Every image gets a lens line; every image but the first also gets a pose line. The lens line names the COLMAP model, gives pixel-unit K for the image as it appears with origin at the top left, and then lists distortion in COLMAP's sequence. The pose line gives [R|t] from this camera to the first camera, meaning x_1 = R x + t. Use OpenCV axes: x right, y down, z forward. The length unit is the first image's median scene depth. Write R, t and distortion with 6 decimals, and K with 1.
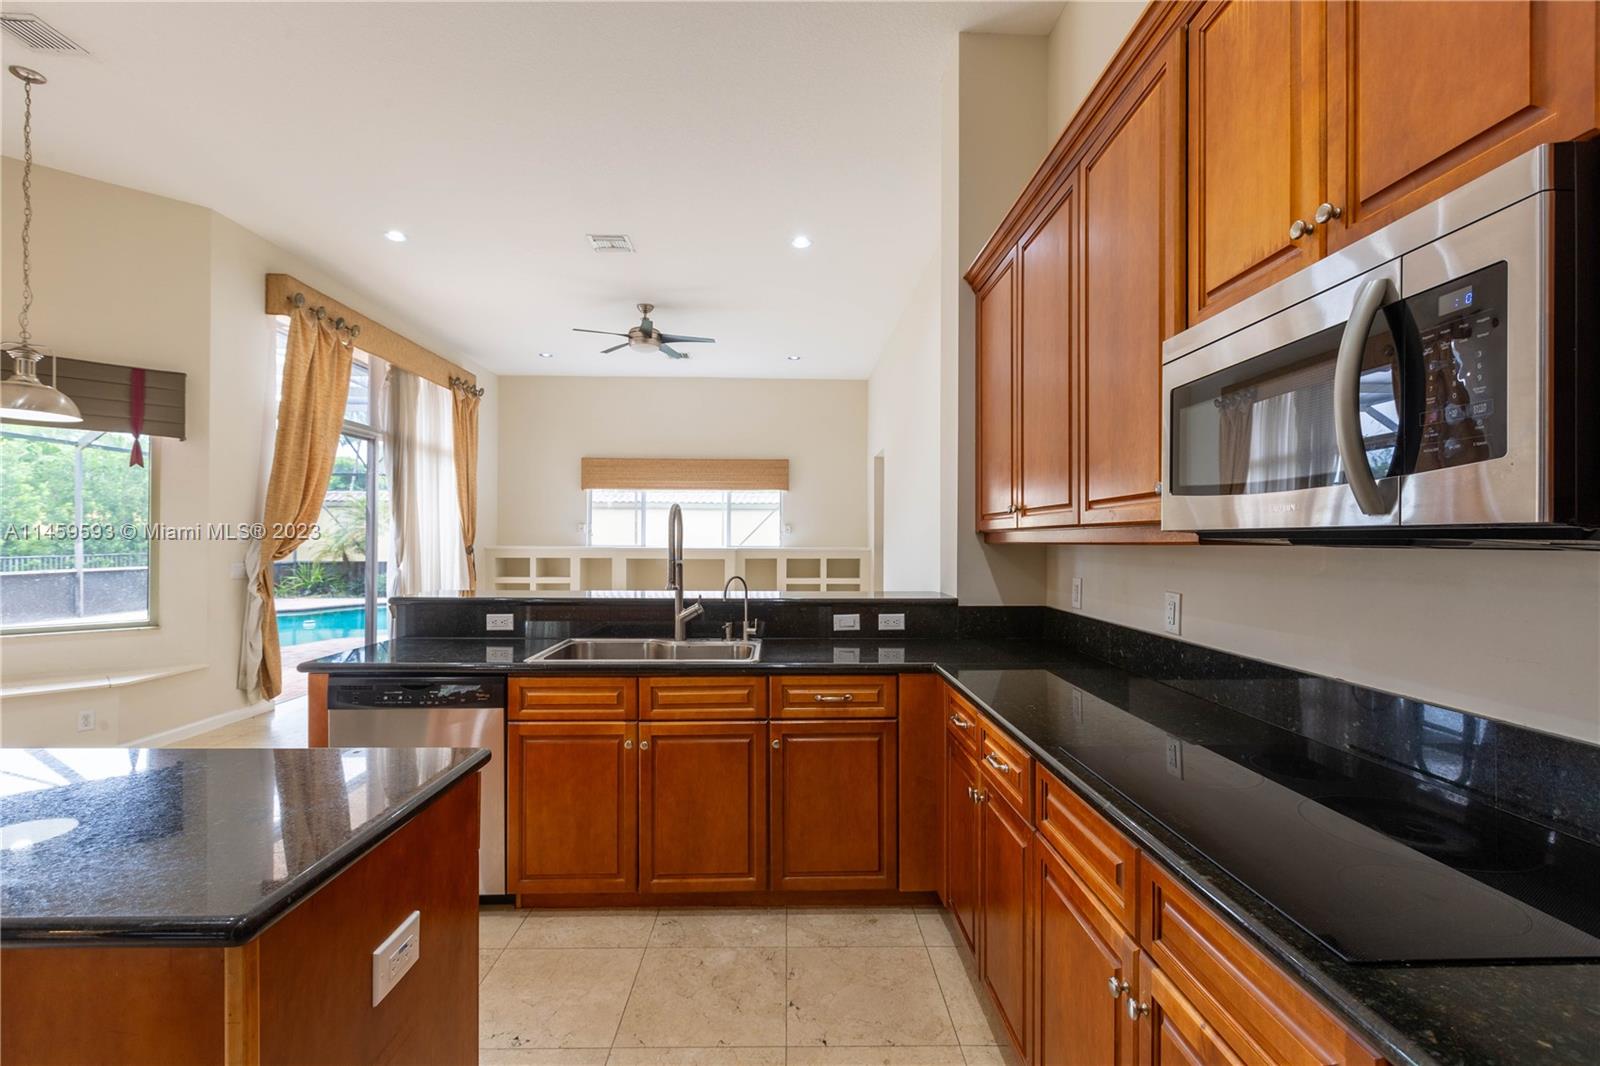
lens RADIAL K [[705.1, 0, 794.3], [0, 705.1, 539.7], [0, 0, 1]] dist [-0.002825, -0.000426]
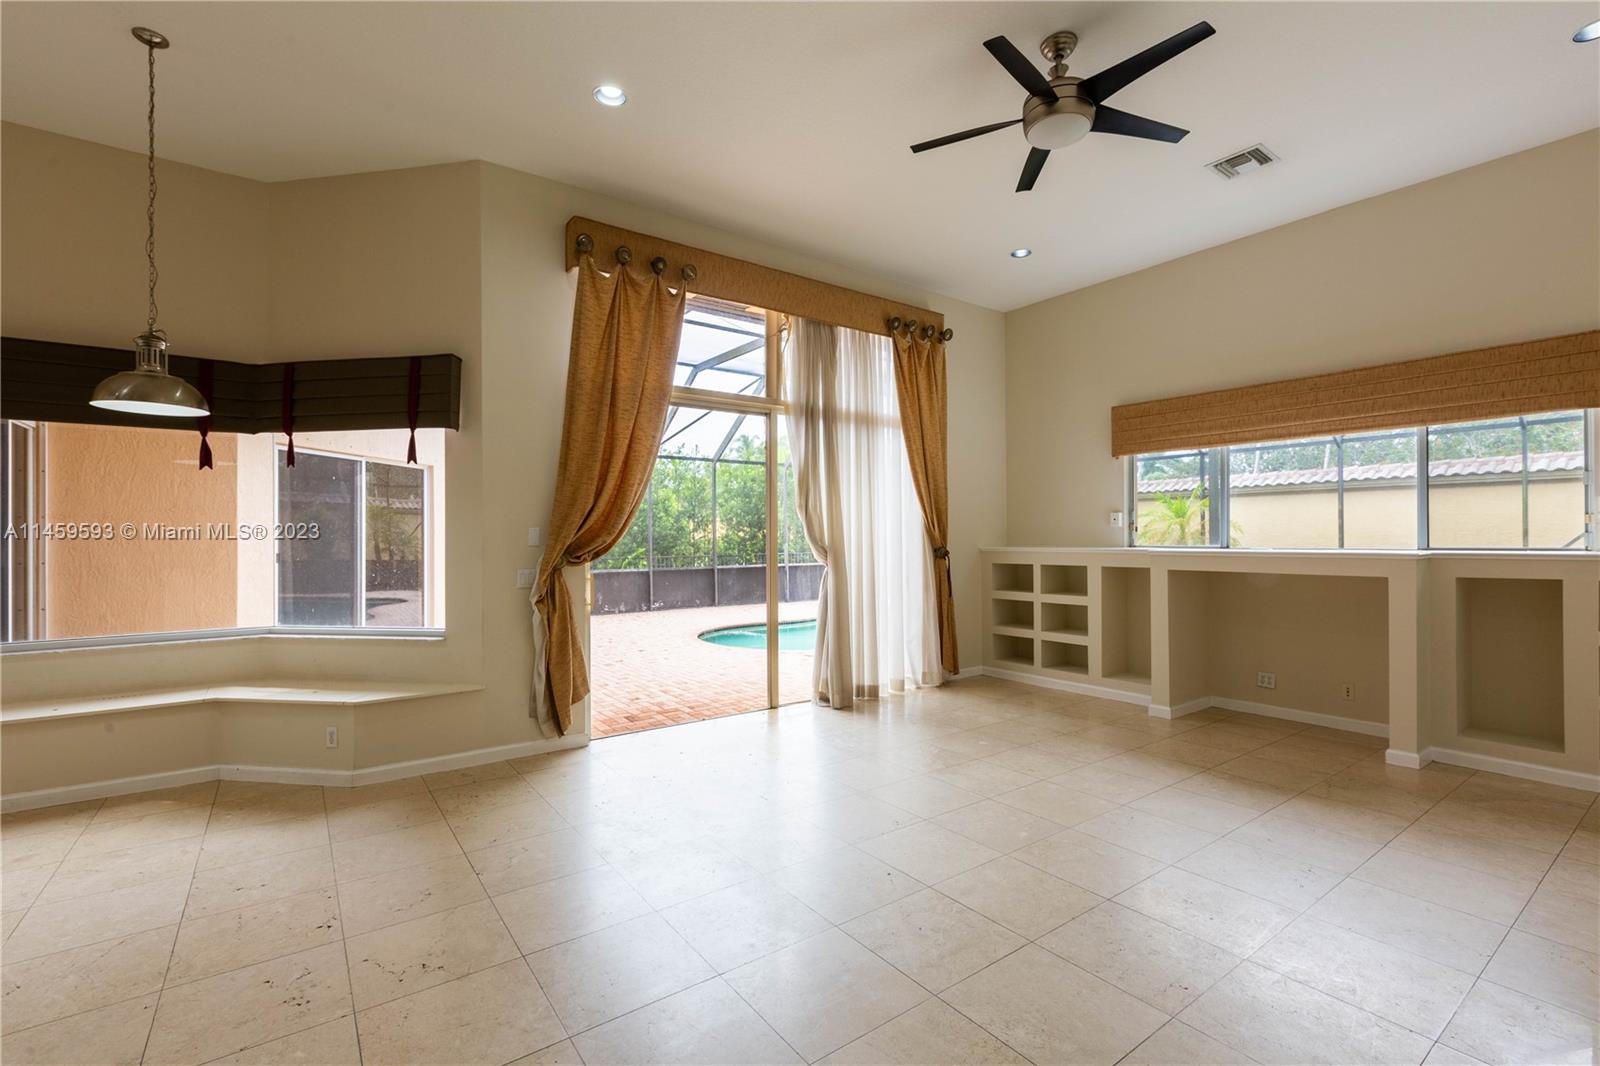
lens RADIAL K [[705.1, 0, 794.4], [0, 705.1, 536.5], [0, 0, 1]] dist [-0.002825, -0.000426]
pose [[0.571017, -0.010276, -0.820874, 0.070407], [0.007676, 0.999945, -0.007178, 0.002272], [0.820903, -0.002202, 0.571064, 0.563665]]
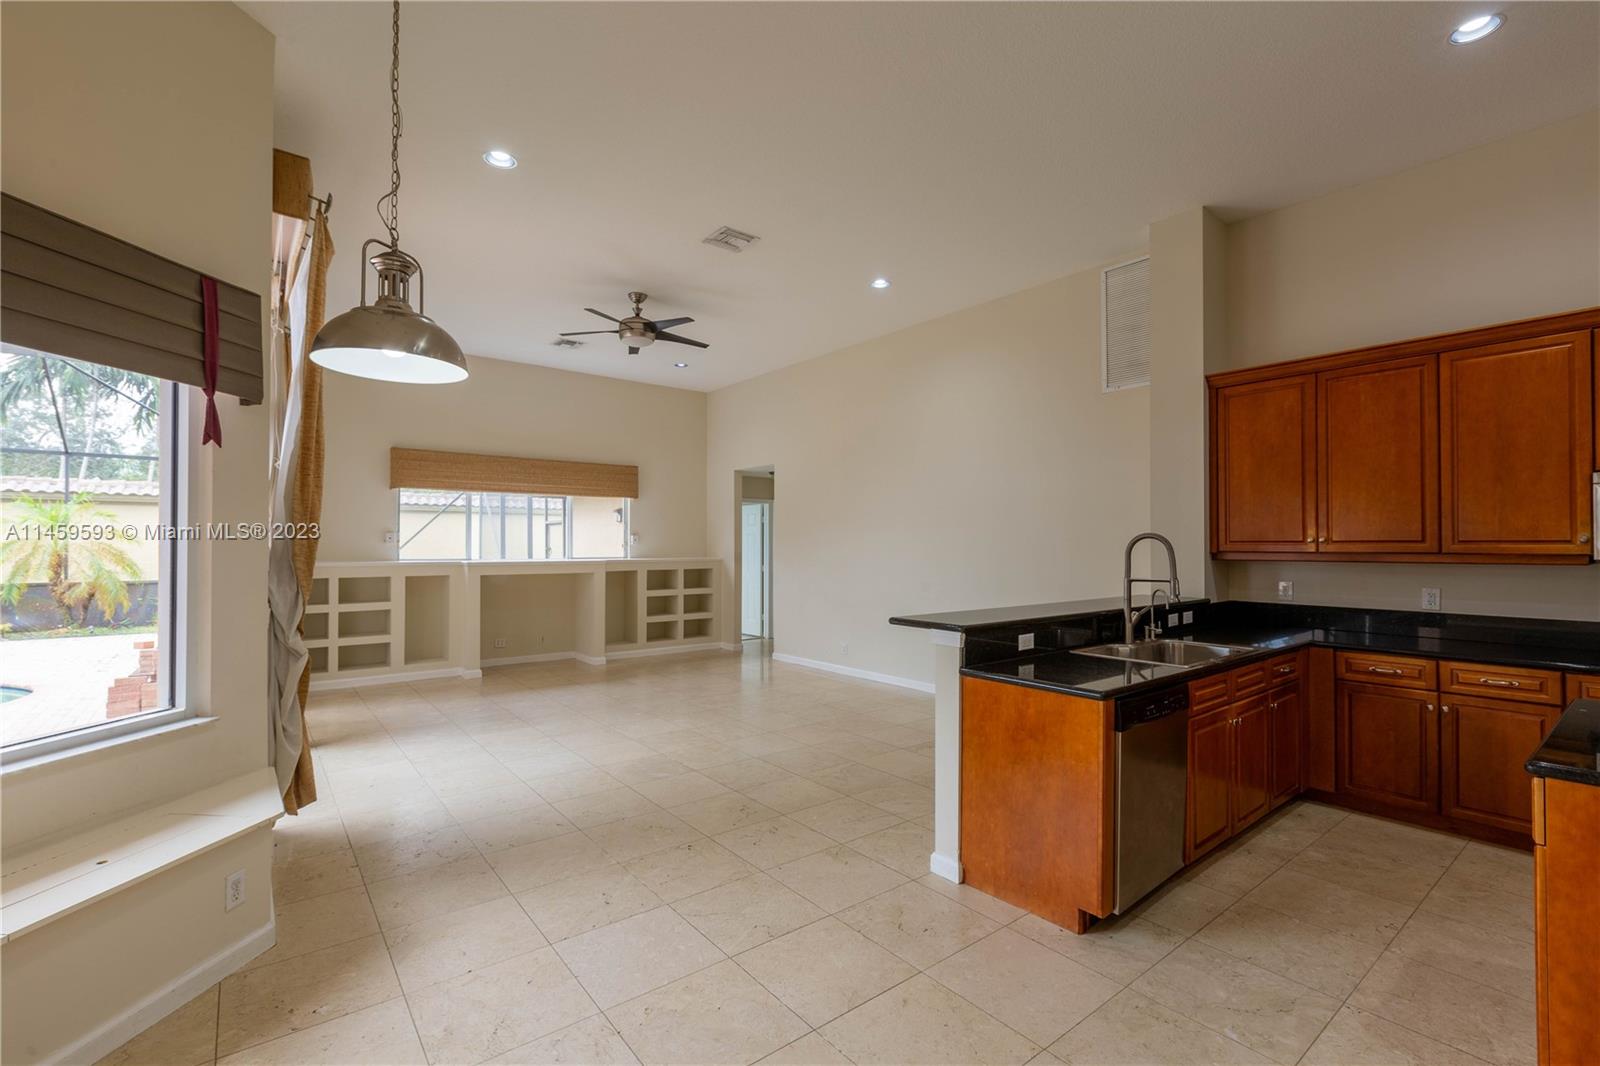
lens RADIAL K [[705.1, 0, 799.6], [0, 705.1, 536.5], [0, 0, 1]] dist [-0.002825, -0.000426]
pose [[0.799105, 0.003438, 0.601182, -0.566616], [0.002244, 0.999960, -0.008702, -0.014040], [-0.601188, 0.008303, 0.799065, 0.152116]]
